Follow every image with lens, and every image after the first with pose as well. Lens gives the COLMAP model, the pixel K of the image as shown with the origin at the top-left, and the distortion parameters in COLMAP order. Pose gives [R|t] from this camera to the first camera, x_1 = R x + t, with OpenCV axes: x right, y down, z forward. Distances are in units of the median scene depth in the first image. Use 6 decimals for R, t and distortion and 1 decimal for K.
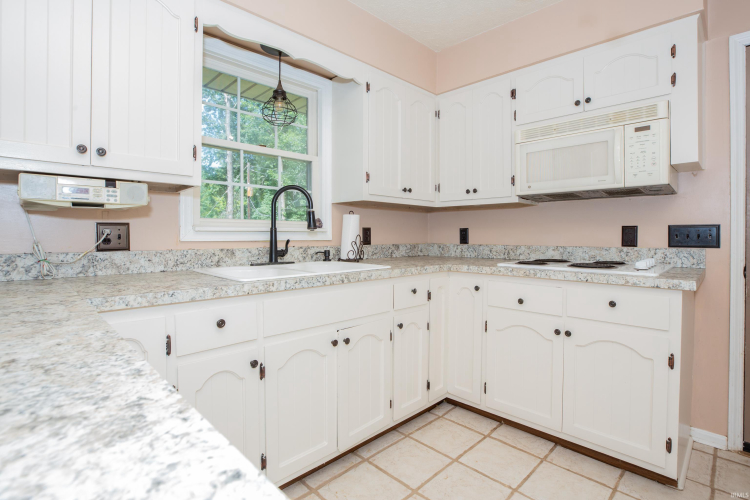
lens RADIAL K [[370.7, 0, 377.7], [0, 370.7, 238.1], [0, 0, 1]] dist [-0.023075, 0.000252]
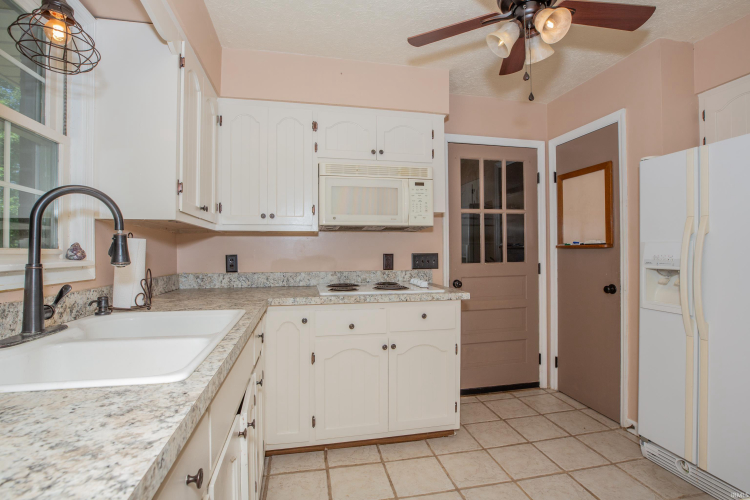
lens RADIAL K [[355.8, 0, 375.0], [0, 355.8, 250.0], [0, 0, 1]] dist [-0.033416, -0.000075]
pose [[0.550560, 0.002358, 0.834792, -0.434456], [0.013912, 0.999831, -0.011999, -0.035705], [-0.834680, 0.018220, 0.550434, 0.377716]]
